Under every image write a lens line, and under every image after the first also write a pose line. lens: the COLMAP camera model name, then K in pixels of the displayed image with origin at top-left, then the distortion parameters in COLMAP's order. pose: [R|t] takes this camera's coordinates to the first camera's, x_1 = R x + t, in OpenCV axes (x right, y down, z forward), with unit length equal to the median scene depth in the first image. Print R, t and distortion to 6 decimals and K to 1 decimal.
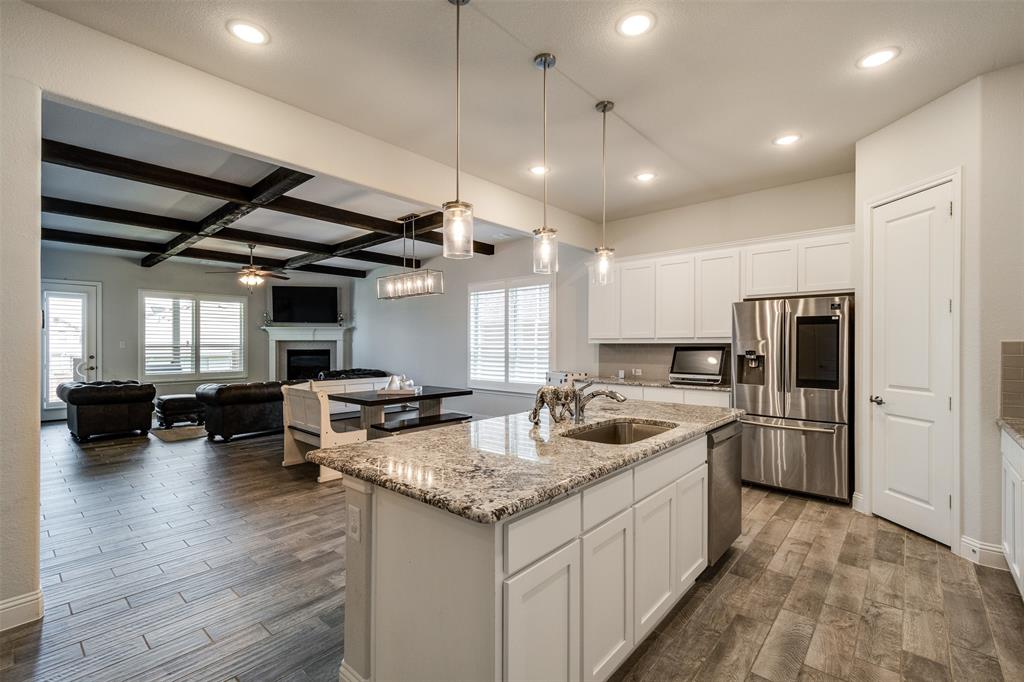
lens RADIAL K [[452.1, 0, 514.5], [0, 452.1, 345.4], [0, 0, 1]] dist [0.010885, -0.000247]
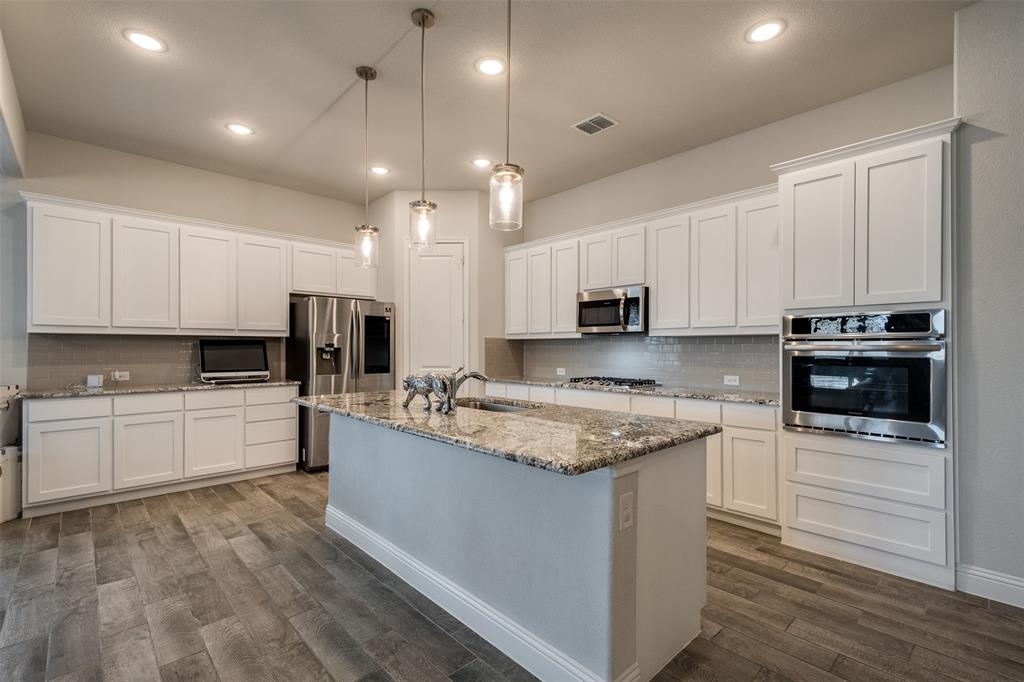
lens RADIAL K [[460.1, 0, 513.8], [0, 460.1, 346.7], [0, 0, 1]] dist [0.001132, 0.000075]
pose [[0.088534, 0.003110, 0.996068, -0.359594], [0.000544, 0.999995, -0.003170, 0.015669], [-0.996073, 0.000822, 0.088531, 0.319220]]
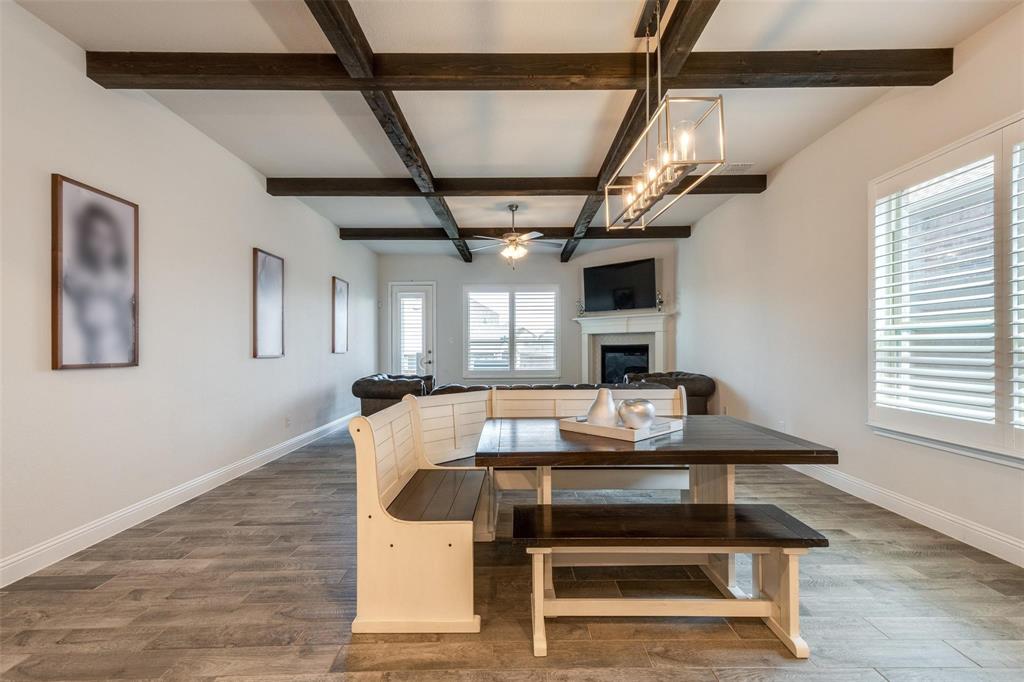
lens RADIAL K [[452.1, 0, 514.5], [0, 452.1, 345.4], [0, 0, 1]] dist [0.010885, -0.000247]
pose [[0.667963, -0.007728, -0.744154, -0.007826], [0.004049, 0.999969, -0.006751, 0.025202], [0.744184, 0.001496, 0.667973, 0.593186]]
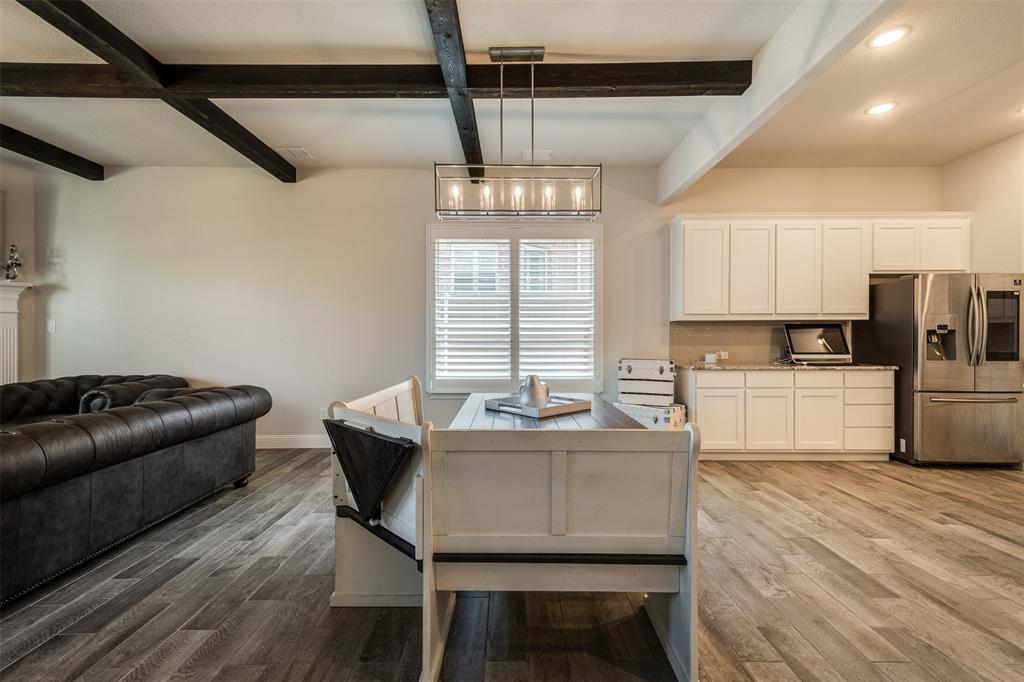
lens RADIAL K [[443.9, 0, 512.0], [0, 443.9, 341.0], [0, 0, 1]] dist [0.022743, -0.000046]
pose [[0.746360, -0.005214, 0.665522, -0.538892], [0.003220, 0.999986, 0.004224, 0.026101], [-0.665535, -0.001009, 0.746366, 0.607737]]
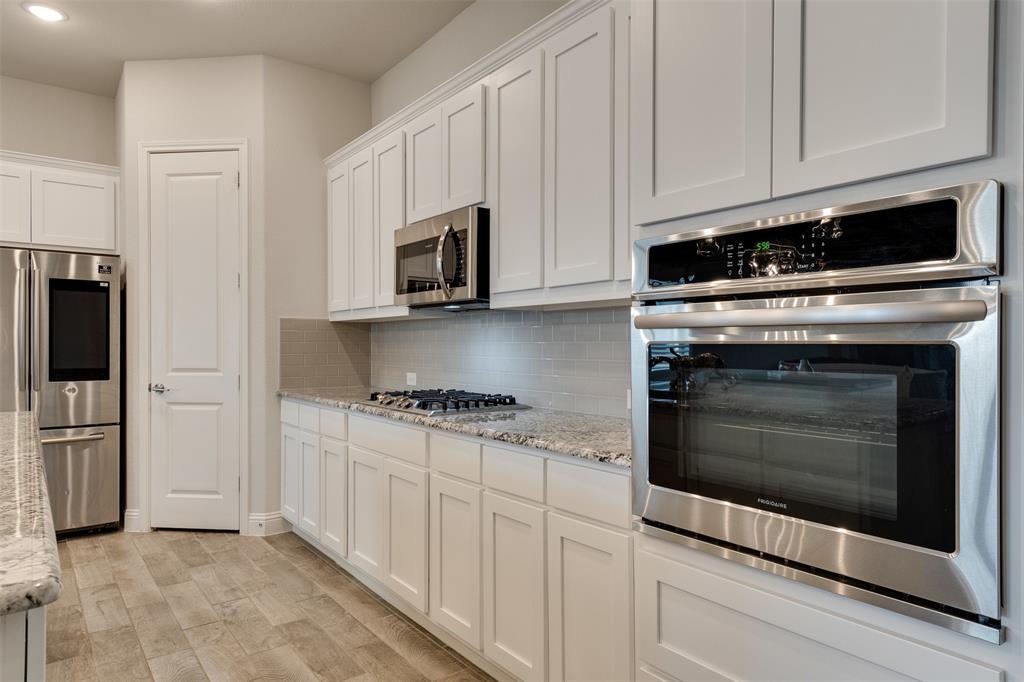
lens RADIAL K [[642.0, 0, 513.3], [0, 642.0, 346.5], [0, 0, 1]] dist [0.023101, -0.000958]
pose [[0.202943, -0.002178, 0.979188, -0.124916], [0.000822, 0.999998, 0.002054, 0.024569], [-0.979190, 0.000388, 0.202944, 0.076016]]
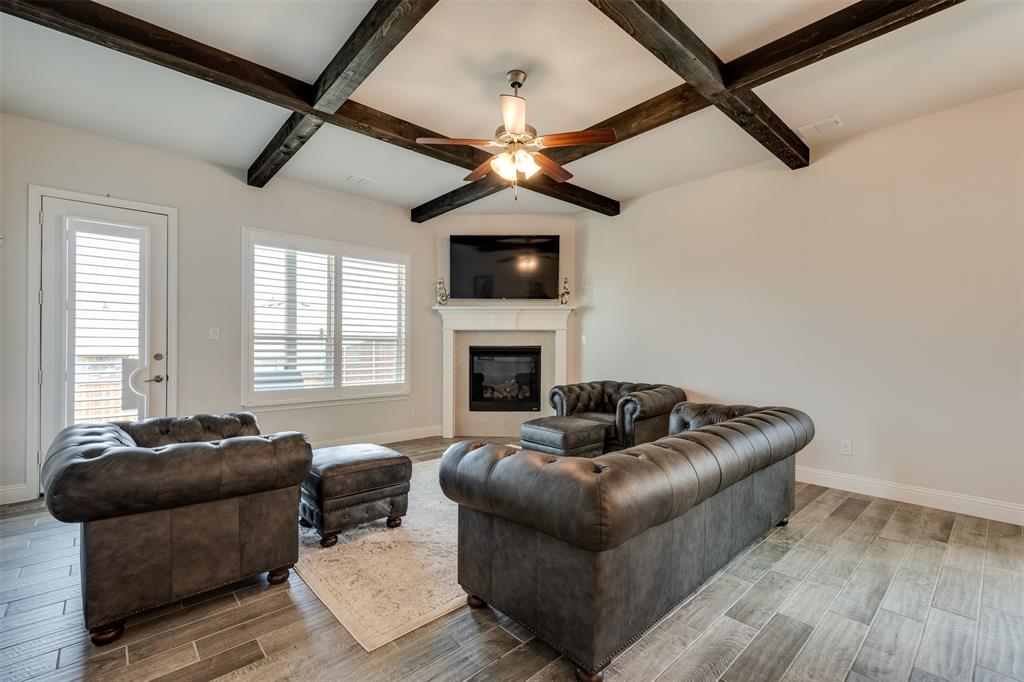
lens RADIAL K [[448.0, 0, 514.0], [0, 448.0, 345.7], [0, 0, 1]] dist [0.013219, -0.000087]
pose [[0.994212, 0.002722, -0.107399, -0.655764], [-0.003397, 0.999976, -0.006096, 0.020762], [0.107380, 0.006425, 0.994197, 0.741842]]
